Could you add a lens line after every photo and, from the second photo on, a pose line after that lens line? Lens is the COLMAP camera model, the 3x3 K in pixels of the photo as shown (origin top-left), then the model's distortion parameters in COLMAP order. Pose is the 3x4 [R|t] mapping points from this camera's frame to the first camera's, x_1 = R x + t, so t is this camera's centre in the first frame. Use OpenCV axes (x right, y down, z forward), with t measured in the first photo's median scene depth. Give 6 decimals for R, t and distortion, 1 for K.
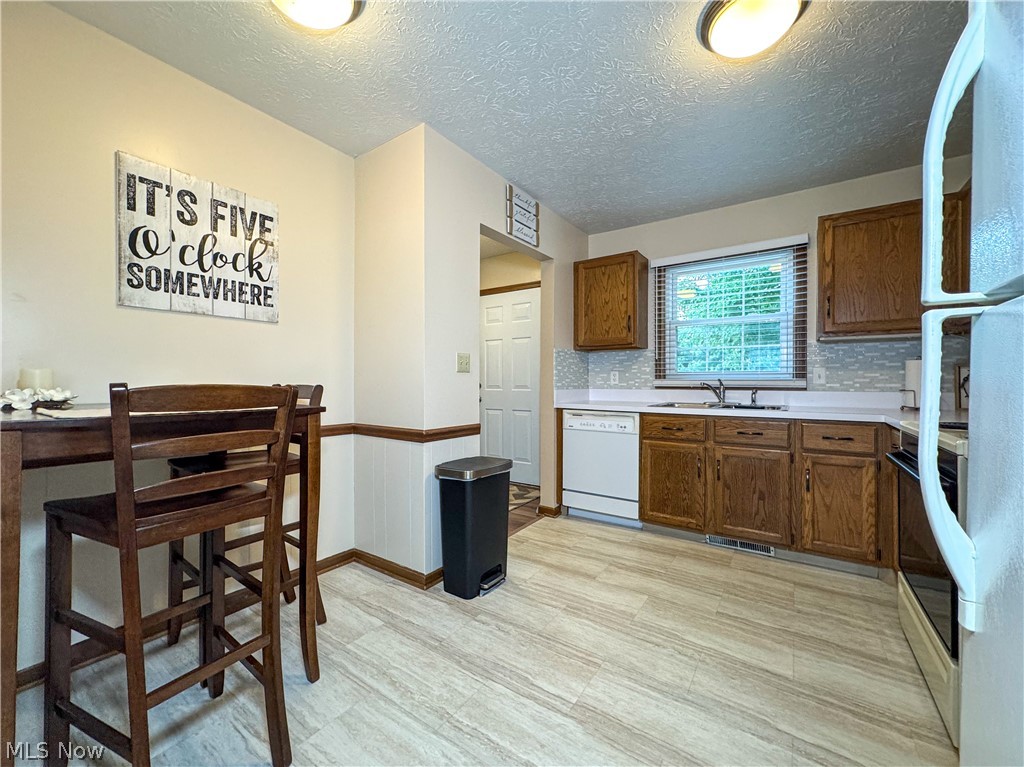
lens RADIAL K [[408.0, 0, 510.3], [0, 408.0, 384.5], [0, 0, 1]] dist [-0.005652, 0.001174]
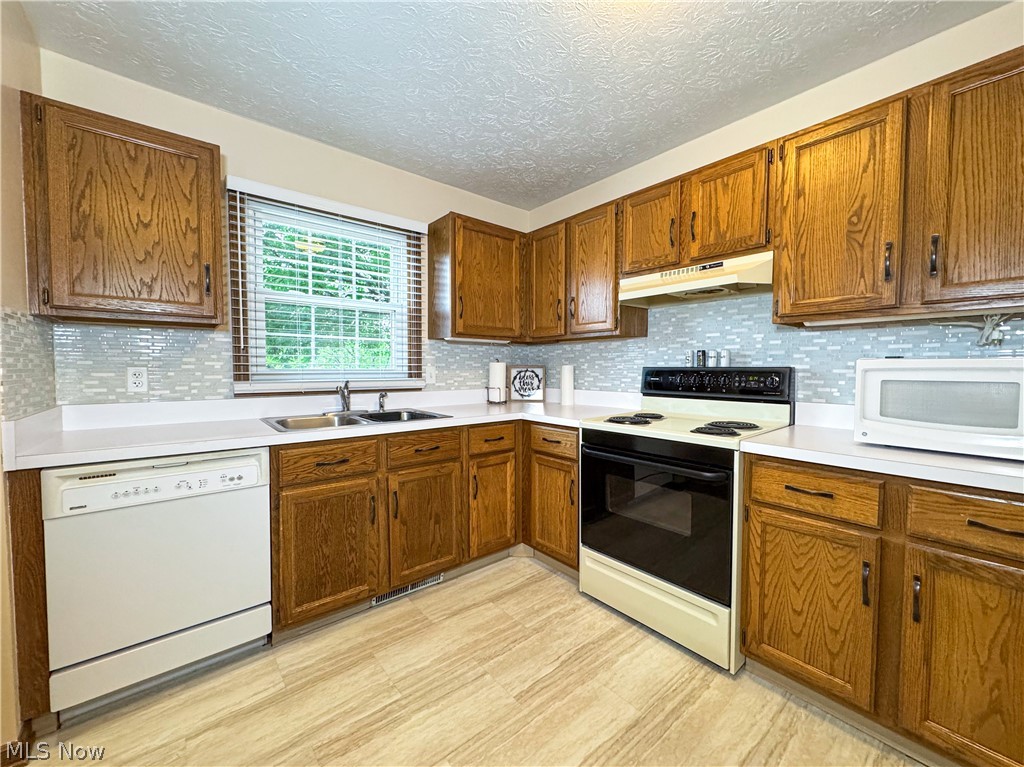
lens RADIAL K [[408.0, 0, 512.3], [0, 408.0, 383.9], [0, 0, 1]] dist [-0.005652, 0.001174]
pose [[0.264320, -0.038243, 0.963676, -0.171226], [0.005246, 0.999256, 0.038216, -0.046440], [-0.964421, -0.005046, 0.264324, 0.697458]]
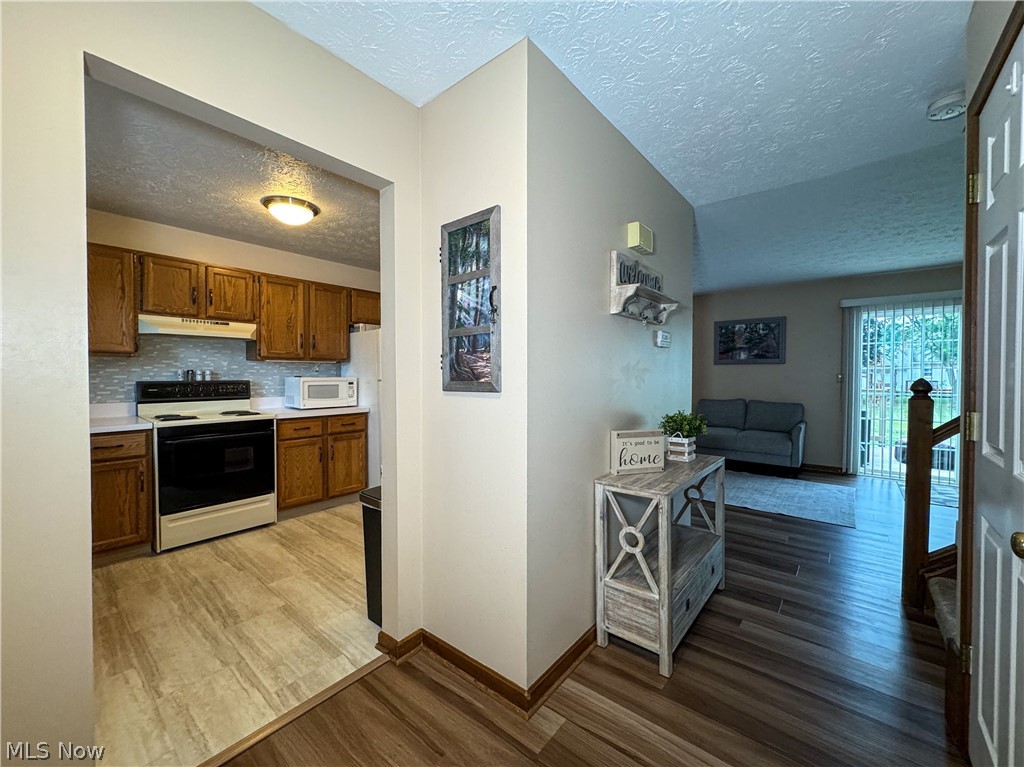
lens RADIAL K [[408.0, 0, 514.2], [0, 408.0, 380.7], [0, 0, 1]] dist [-0.005652, 0.001174]
pose [[-0.996970, -0.002458, 0.077747, -0.417801], [-0.000742, 0.999756, 0.022089, -0.082248], [-0.077782, 0.021965, -0.996728, 1.935208]]
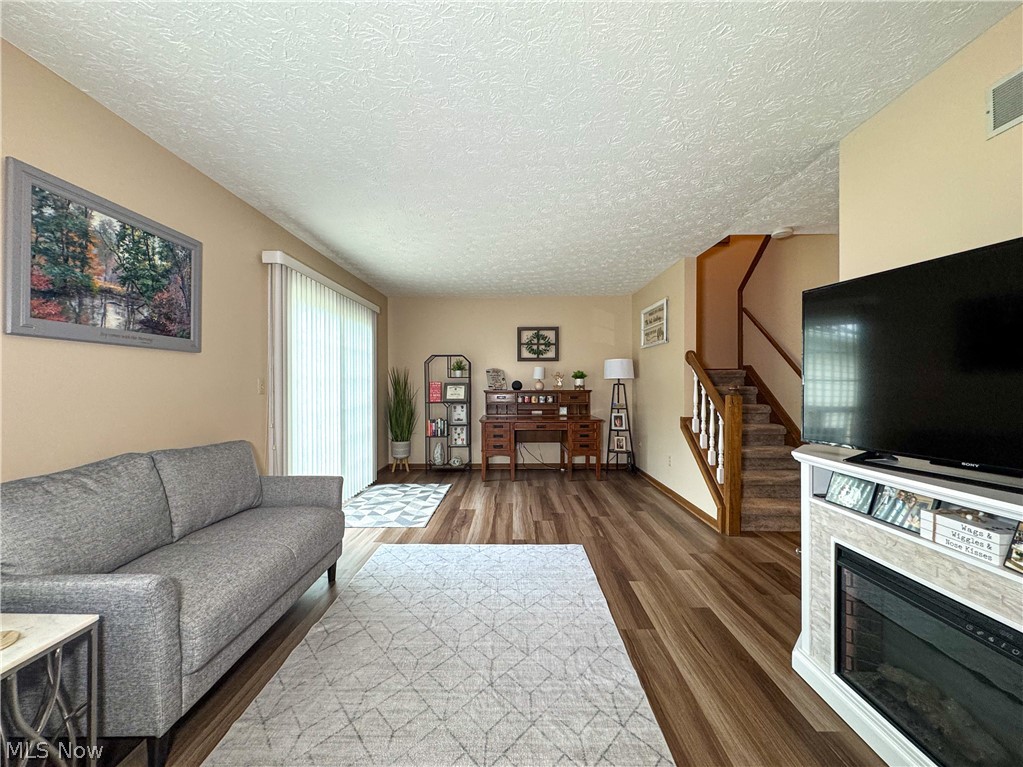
lens RADIAL K [[407.6, 0, 509.1], [0, 407.6, 384.0], [0, 0, 1]] dist [-0.005652, 0.001174]
pose [[0.563177, -0.000027, -0.826336, -0.549602], [-0.002949, 0.999994, -0.002043, -0.051938], [0.826331, 0.003587, 0.563173, -0.605730]]
